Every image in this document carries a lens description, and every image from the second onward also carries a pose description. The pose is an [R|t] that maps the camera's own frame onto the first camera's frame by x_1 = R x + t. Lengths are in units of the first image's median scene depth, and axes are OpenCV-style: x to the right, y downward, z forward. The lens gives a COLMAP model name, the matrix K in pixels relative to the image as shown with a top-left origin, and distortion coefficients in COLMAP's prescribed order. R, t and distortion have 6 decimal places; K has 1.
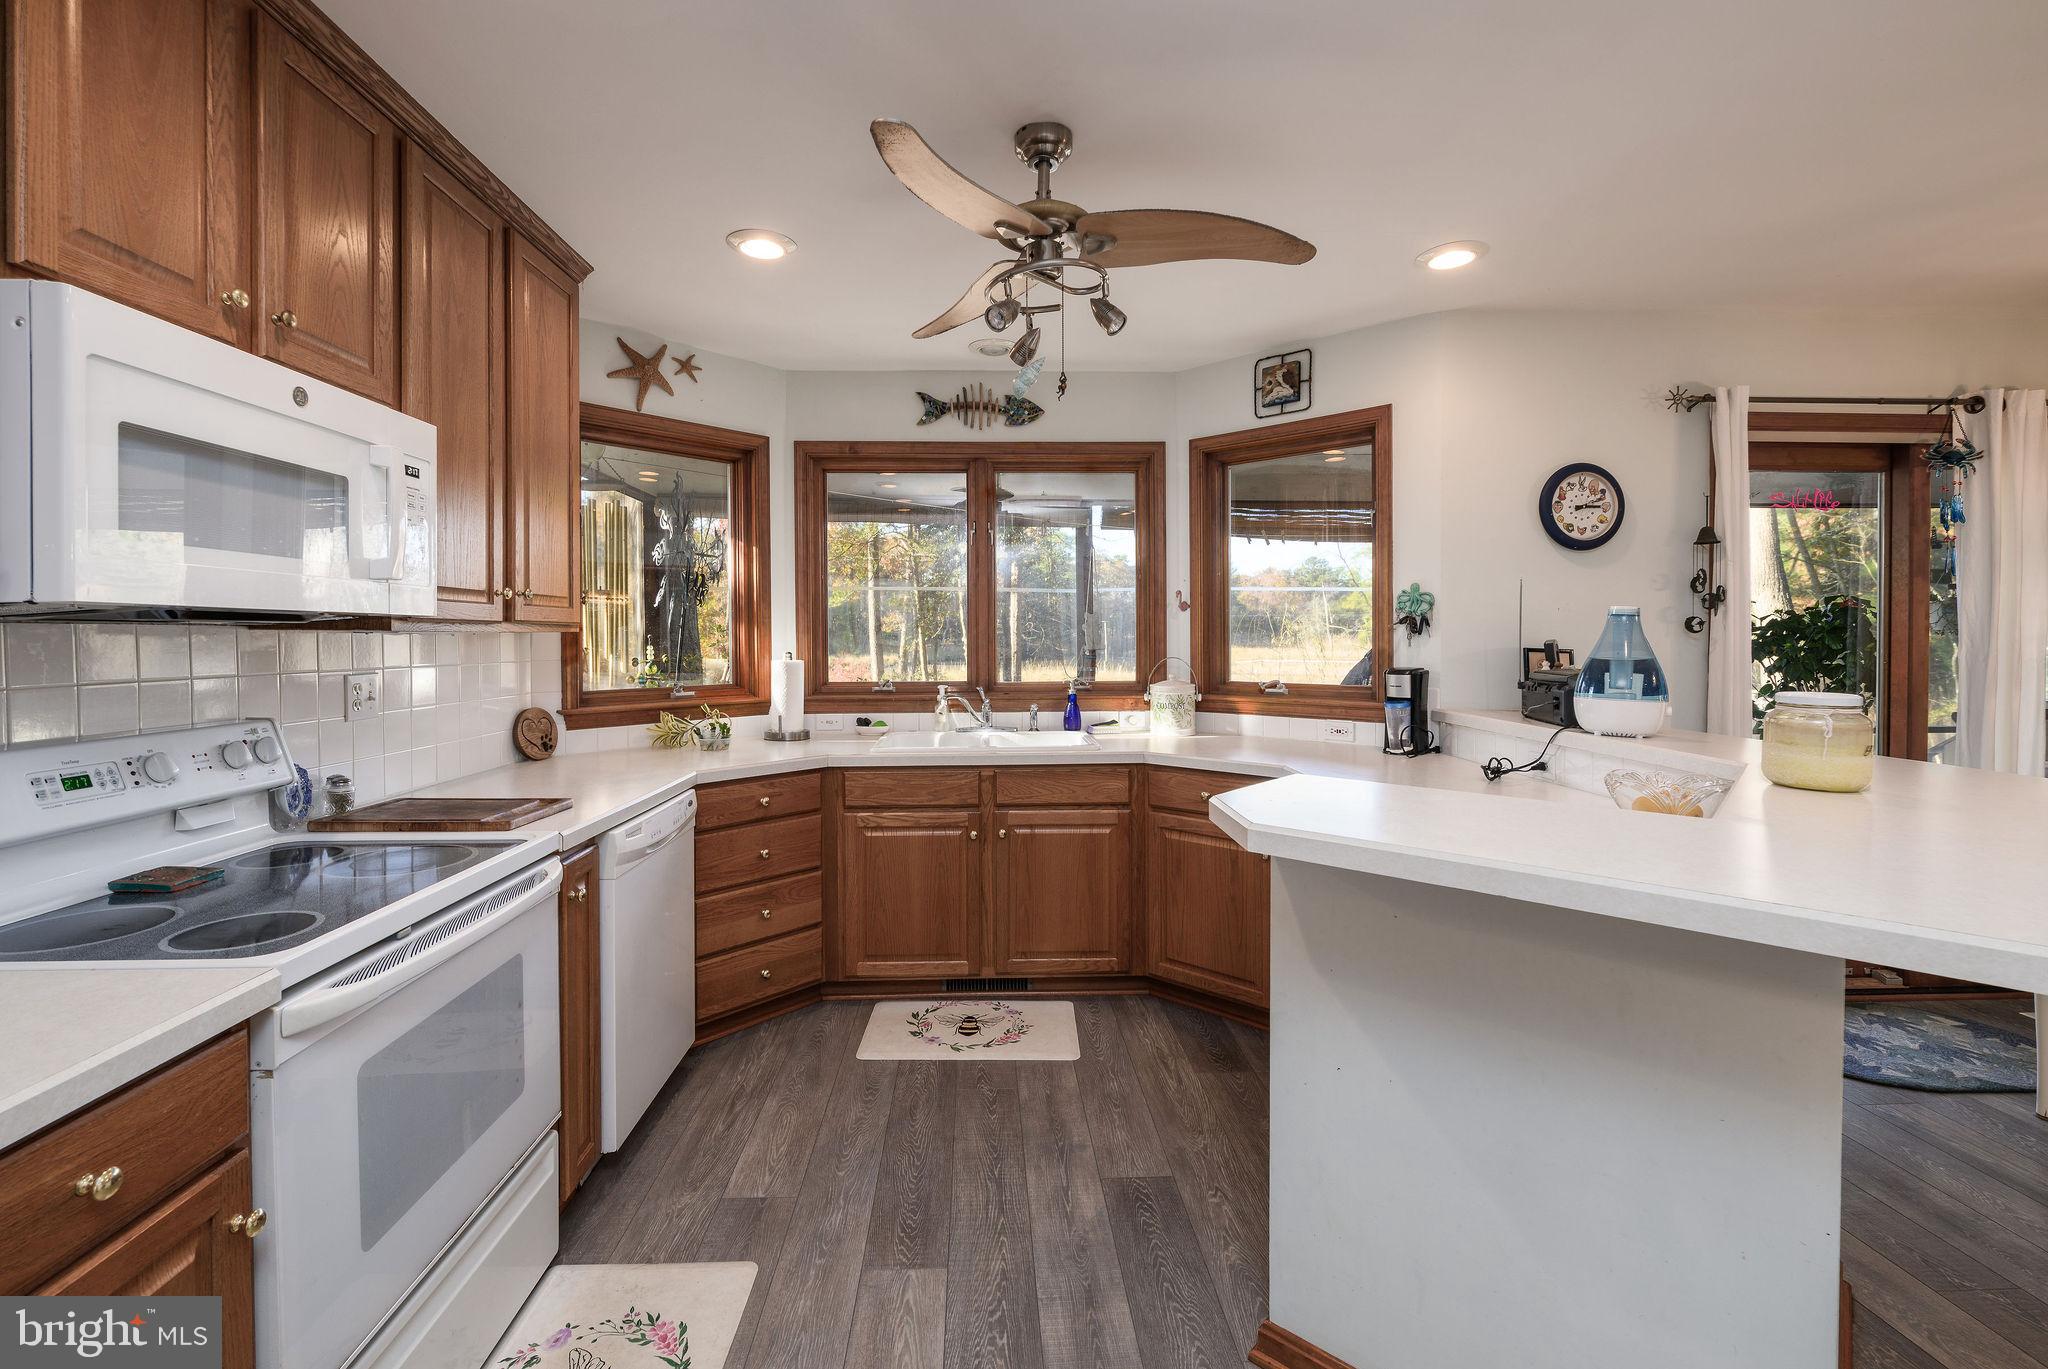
lens RADIAL K [[904.2, 0, 1021.8], [0, 904.2, 651.2], [0, 0, 1]] dist [-0.000929, -0.001270]
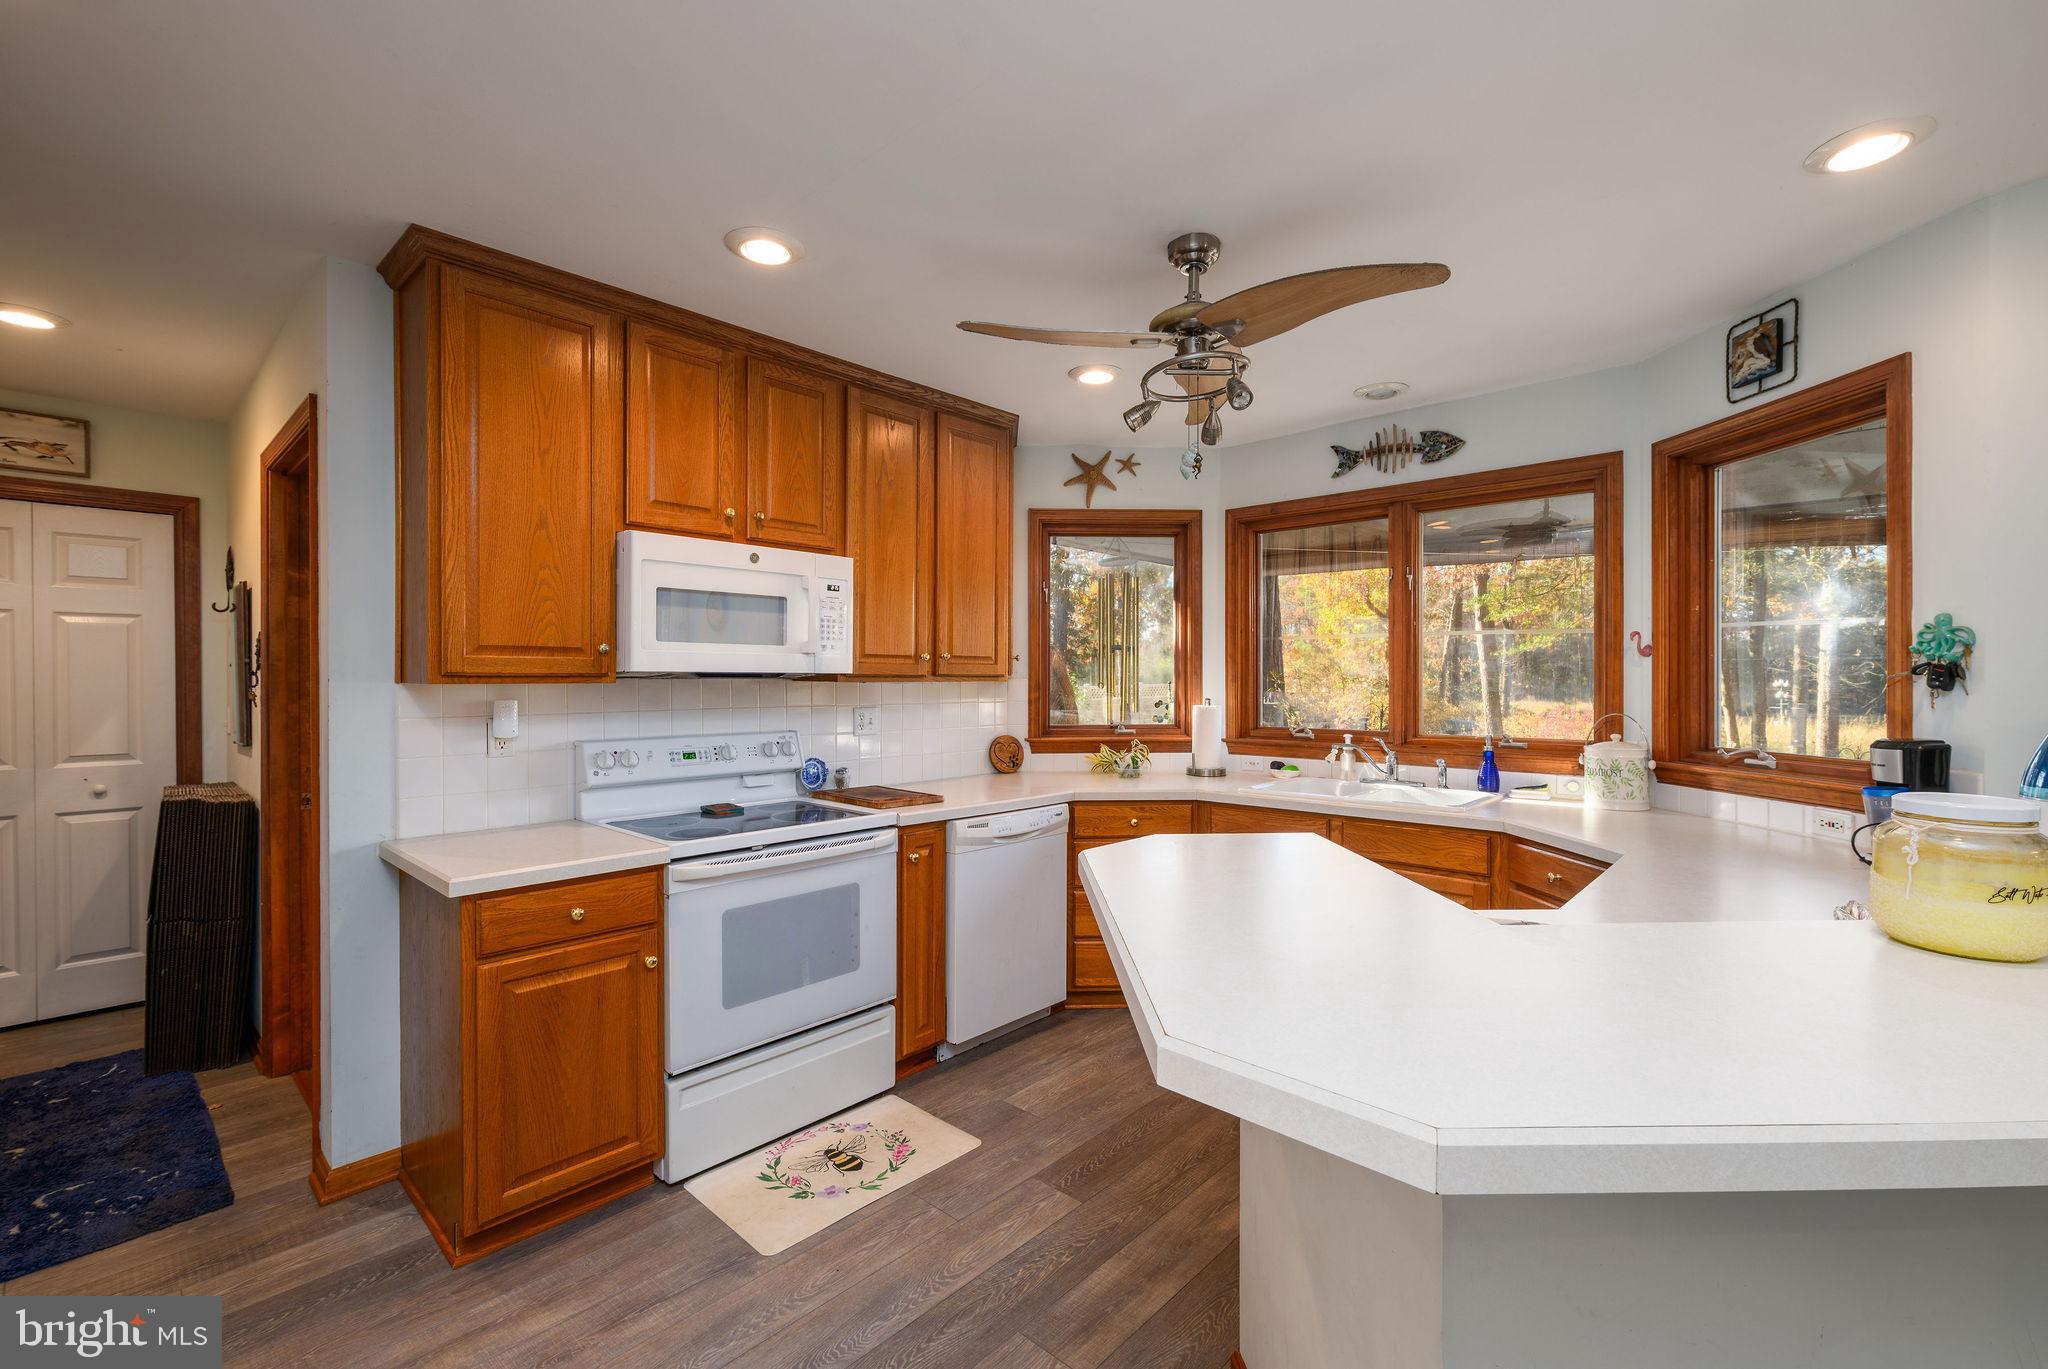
lens RADIAL K [[904.2, 0, 1012.9], [0, 904.2, 686.0], [0, 0, 1]] dist [-0.000929, -0.001270]
pose [[0.691797, 0.009597, -0.722028, 0.424395], [-0.015100, 0.999885, -0.001178, -0.010399], [0.721934, 0.011717, 0.691863, 0.042057]]
